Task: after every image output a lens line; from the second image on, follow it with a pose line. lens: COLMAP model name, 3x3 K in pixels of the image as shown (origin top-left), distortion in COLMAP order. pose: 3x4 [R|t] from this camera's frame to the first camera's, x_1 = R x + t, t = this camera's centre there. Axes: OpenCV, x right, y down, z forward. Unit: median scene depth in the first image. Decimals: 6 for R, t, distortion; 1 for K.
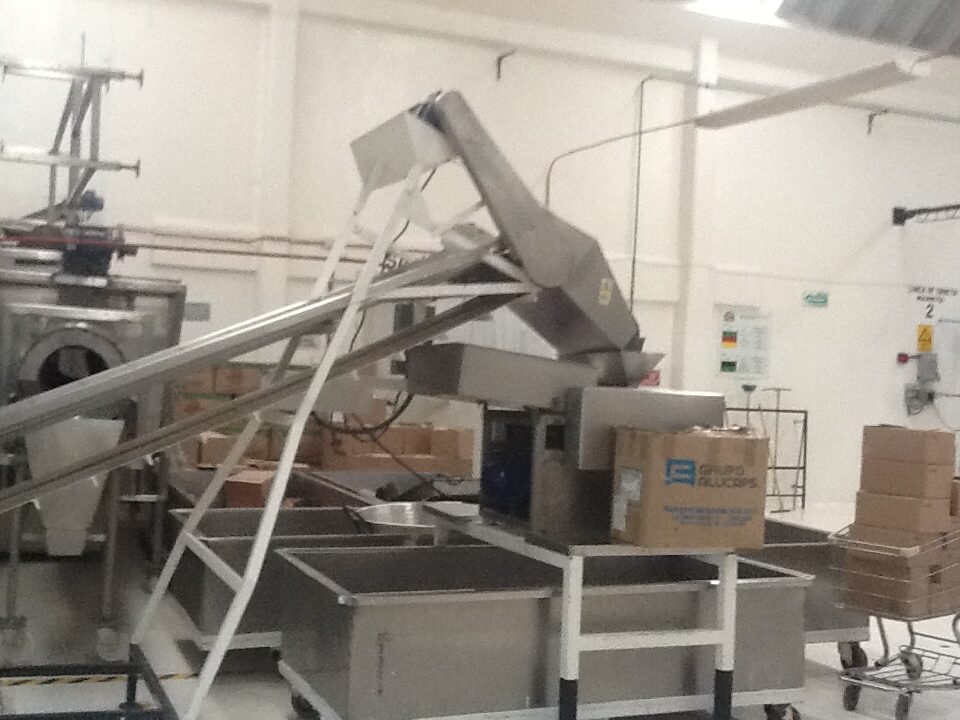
lens RADIAL K [[1167.0, 0, 480.0], [0, 1167.0, 360.0], [0, 0, 1]] dist [0.052990, -0.201615]
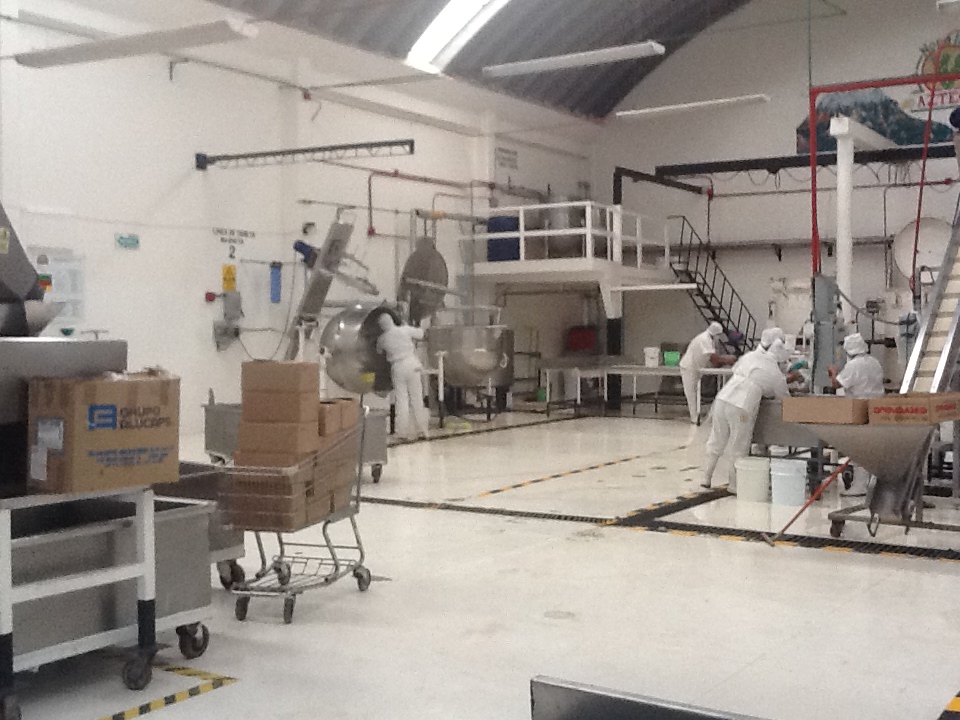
lens RADIAL K [[1167.0, 0, 480.0], [0, 1167.0, 360.0], [0, 0, 1]] dist [0.052990, -0.201615]
pose [[0.823990, -0.056928, 0.563737, -0.110139], [0.027618, 0.997793, 0.060393, -0.006146], [-0.565931, -0.034194, 0.823743, -0.029847]]
